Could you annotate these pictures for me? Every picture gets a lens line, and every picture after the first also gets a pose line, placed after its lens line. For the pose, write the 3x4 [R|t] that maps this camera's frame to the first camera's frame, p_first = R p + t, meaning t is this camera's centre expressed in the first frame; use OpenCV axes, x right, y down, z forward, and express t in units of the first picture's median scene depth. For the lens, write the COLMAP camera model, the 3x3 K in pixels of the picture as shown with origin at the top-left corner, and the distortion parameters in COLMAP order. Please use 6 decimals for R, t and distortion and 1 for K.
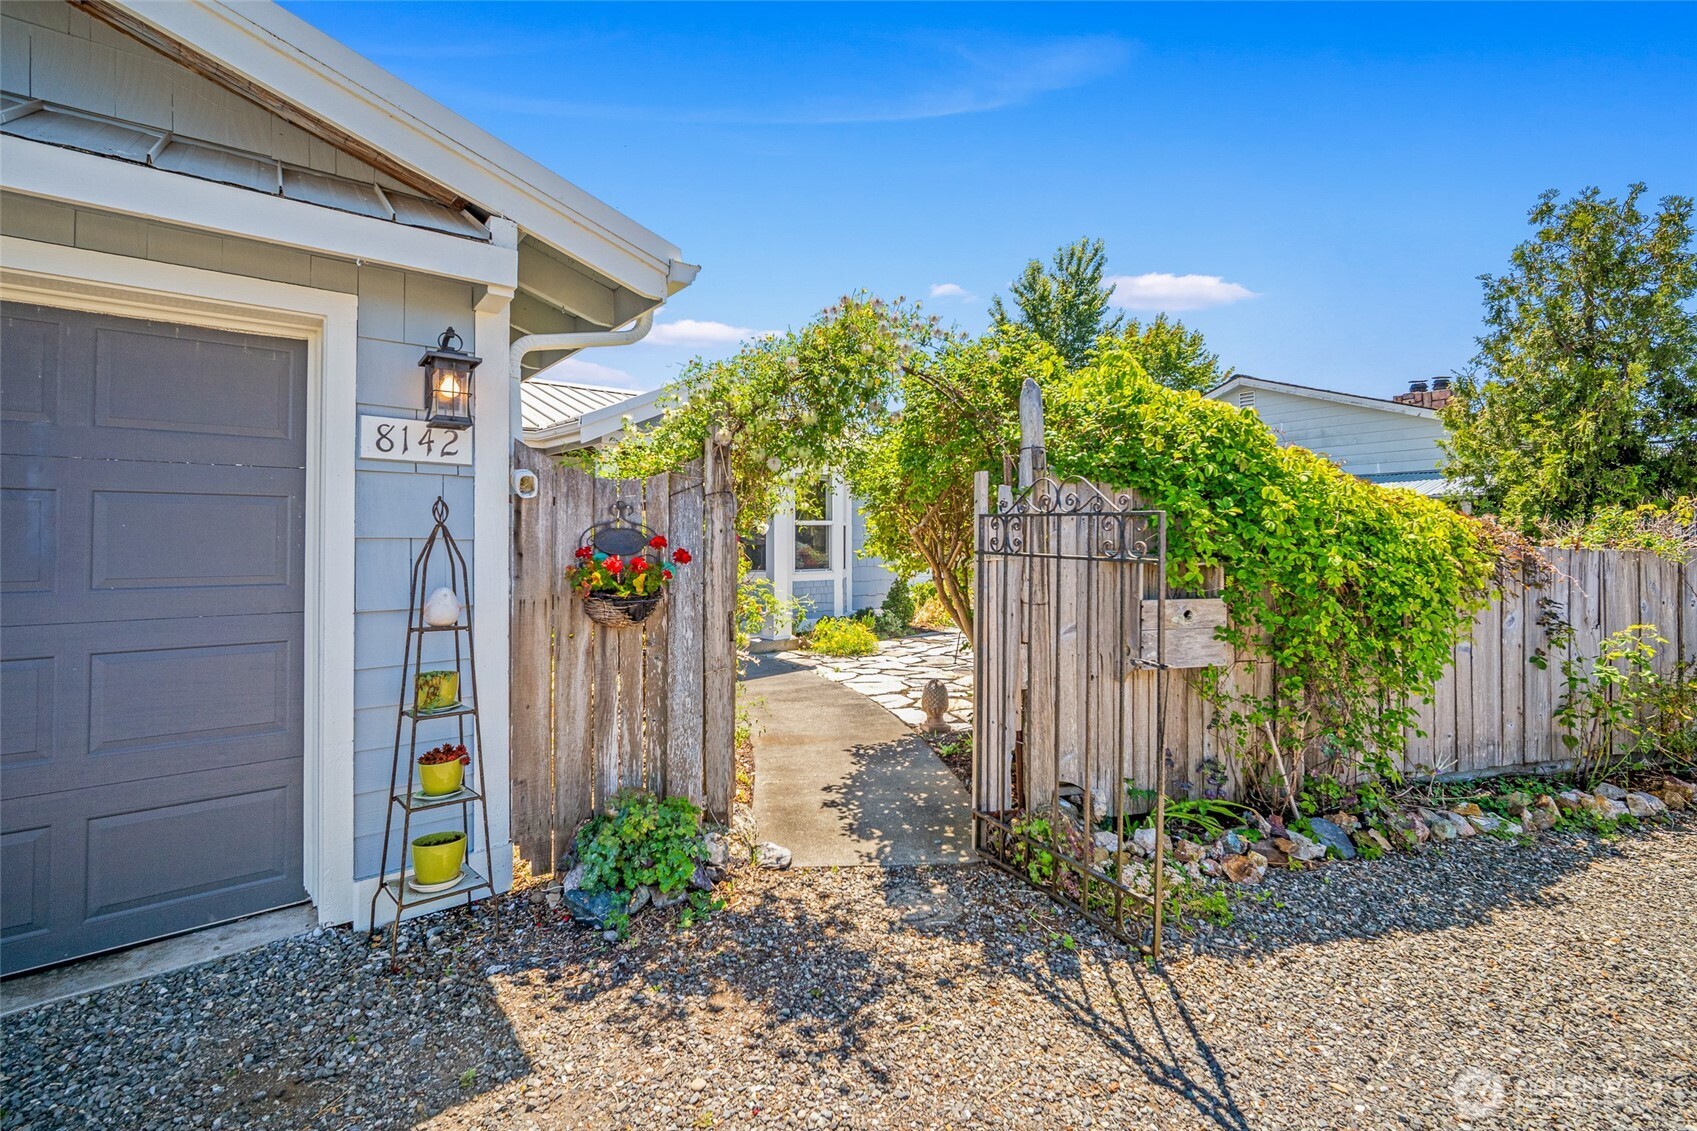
lens RADIAL K [[778.1, 0, 848.5], [0, 778.1, 565.5], [0, 0, 1]] dist [-0.001130, -0.000063]
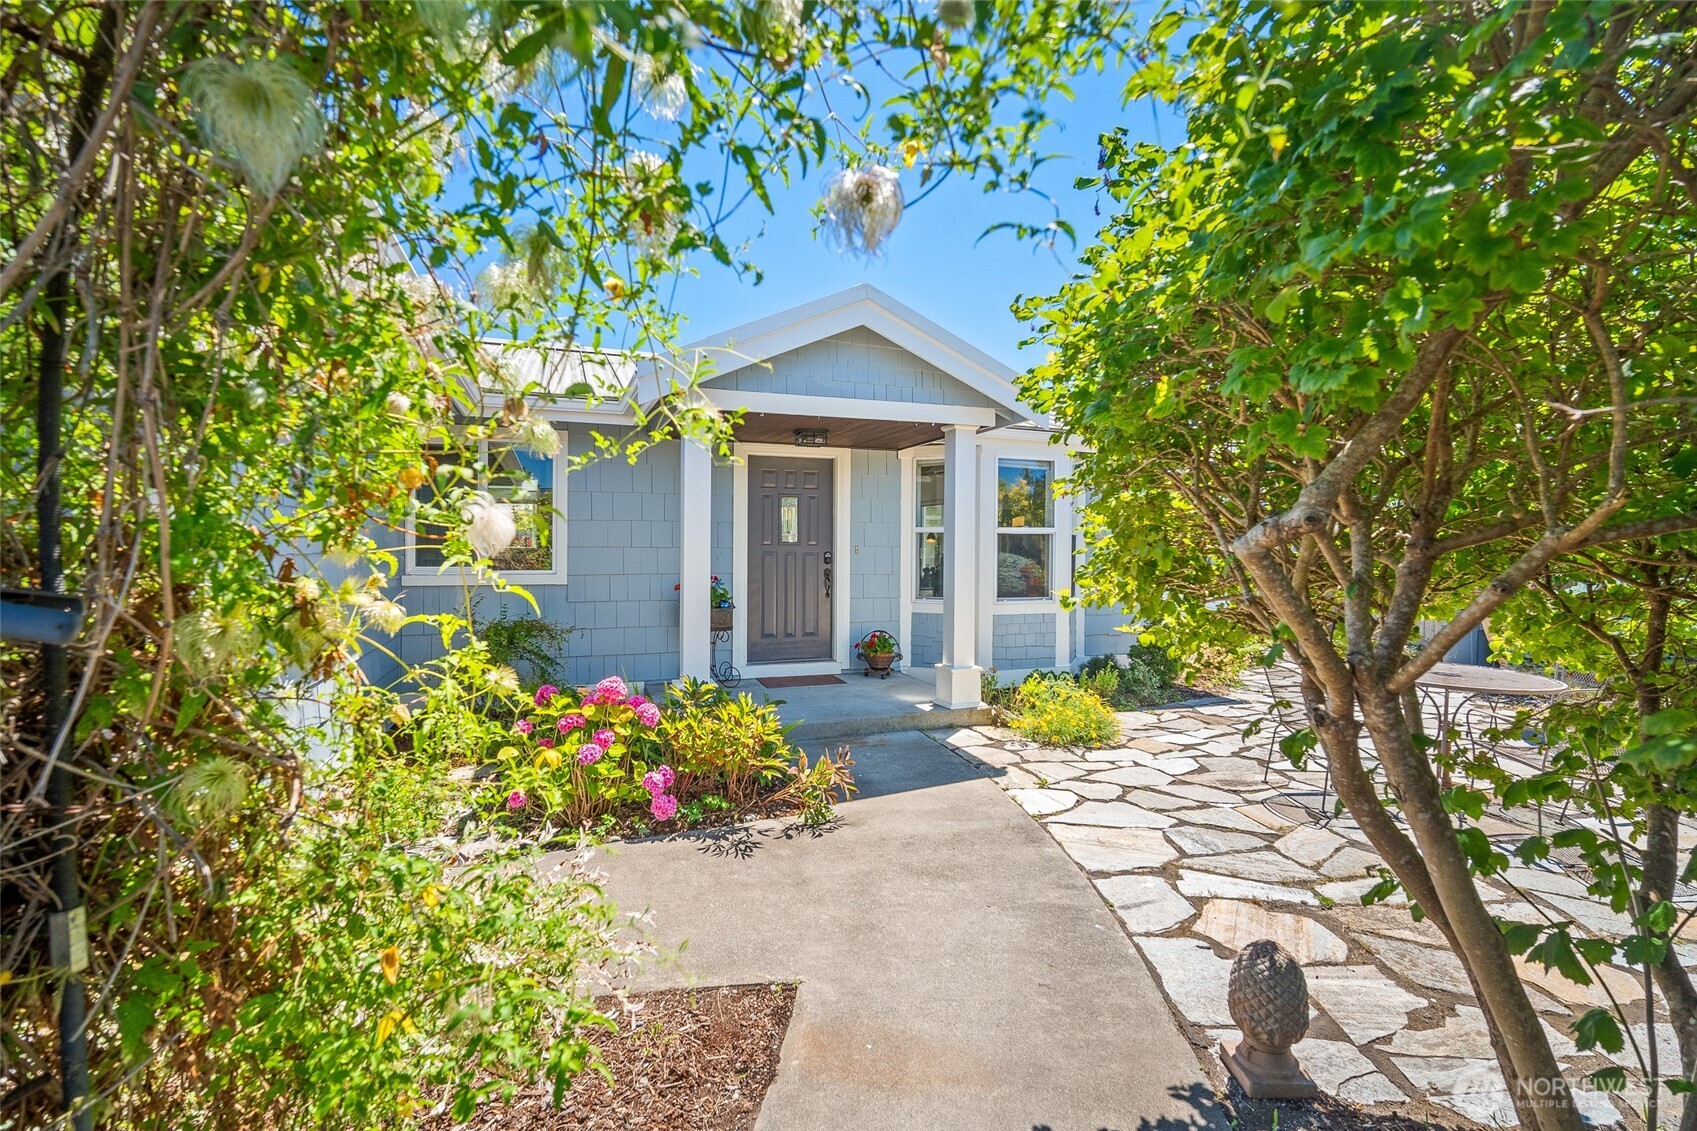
lens RADIAL K [[778.1, 0, 848.5], [0, 778.1, 565.5], [0, 0, 1]] dist [-0.001130, -0.000063]
pose [[0.953201, 0.015531, -0.301938, 0.019122], [-0.020187, 0.999720, -0.012306, -0.016684], [0.301662, 0.017825, 0.953248, 0.385789]]
